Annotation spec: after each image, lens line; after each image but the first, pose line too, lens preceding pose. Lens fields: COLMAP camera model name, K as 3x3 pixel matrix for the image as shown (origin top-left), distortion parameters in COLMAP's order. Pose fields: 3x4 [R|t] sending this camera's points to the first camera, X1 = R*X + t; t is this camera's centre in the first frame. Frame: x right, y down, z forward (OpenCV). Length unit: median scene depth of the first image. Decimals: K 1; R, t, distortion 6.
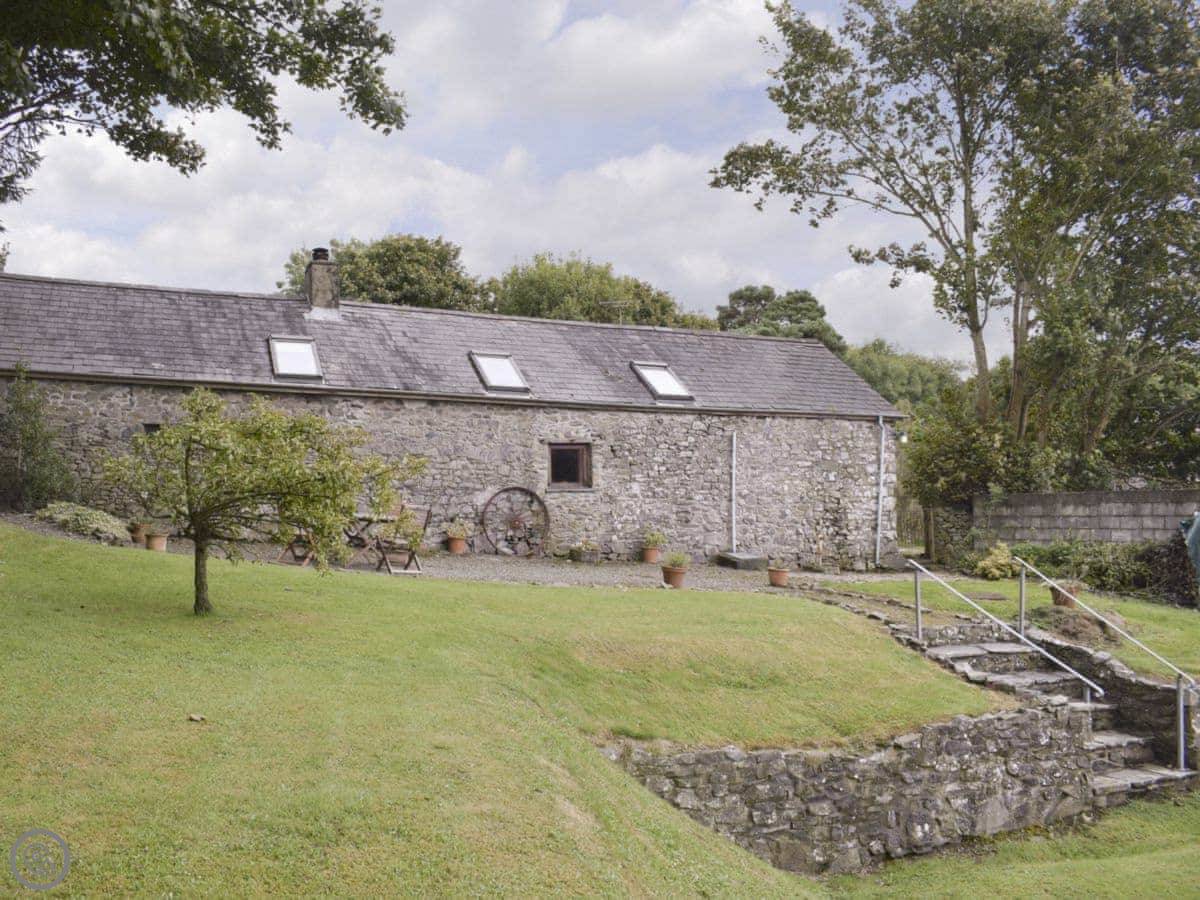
lens RADIAL K [[1178.8, 0, 616.0], [0, 1178.8, 484.2], [0, 0, 1]] dist [-0.090632, 0.014948]
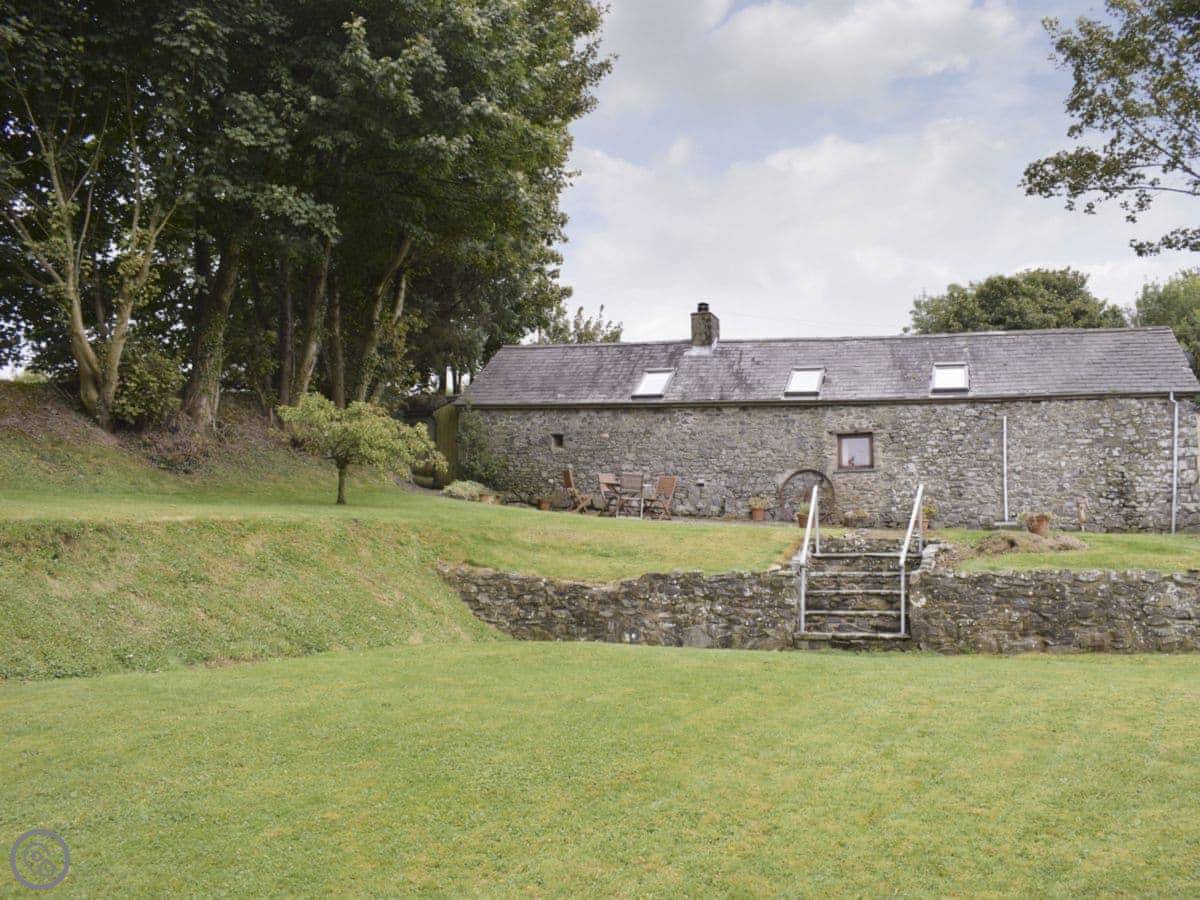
lens RADIAL K [[1178.8, 0, 616.0], [0, 1178.8, 484.2], [0, 0, 1]] dist [-0.090632, 0.014948]
pose [[0.749188, -0.036258, -0.661364, 0.579685], [0.006876, 0.998873, -0.046972, 0.074112], [0.662322, 0.030643, 0.748592, -0.090417]]
